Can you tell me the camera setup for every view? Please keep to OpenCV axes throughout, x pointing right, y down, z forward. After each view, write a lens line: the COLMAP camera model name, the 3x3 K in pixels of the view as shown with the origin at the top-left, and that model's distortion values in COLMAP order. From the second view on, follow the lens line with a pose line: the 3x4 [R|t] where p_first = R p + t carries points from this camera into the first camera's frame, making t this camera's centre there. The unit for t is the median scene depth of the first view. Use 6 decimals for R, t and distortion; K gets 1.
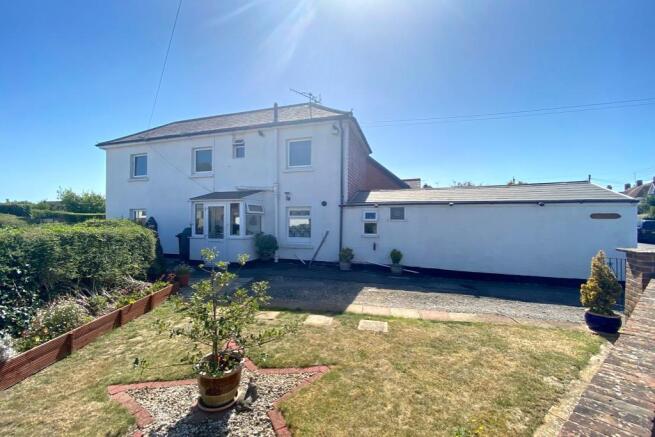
lens RADIAL K [[265.8, 0, 326.5], [0, 265.8, 216.7], [0, 0, 1]] dist [0.051472, -0.039015]
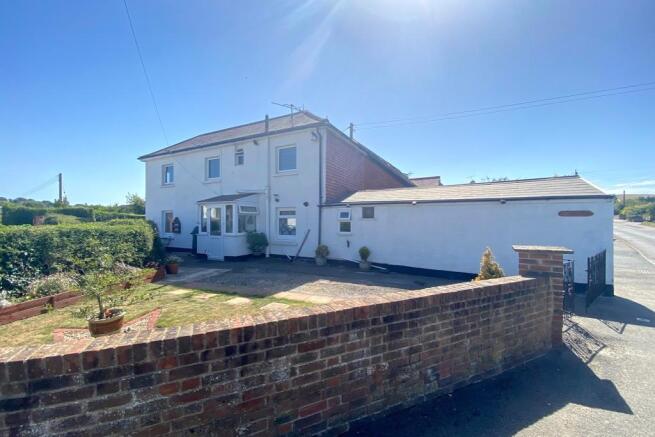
lens RADIAL K [[265.8, 0, 326.5], [0, 265.8, 216.7], [0, 0, 1]] dist [0.051472, -0.039015]
pose [[0.983372, -0.005447, -0.181519, 0.277785], [0.005594, 0.999984, 0.000295, 0.002421], [0.181515, -0.001305, 0.983387, -0.060002]]
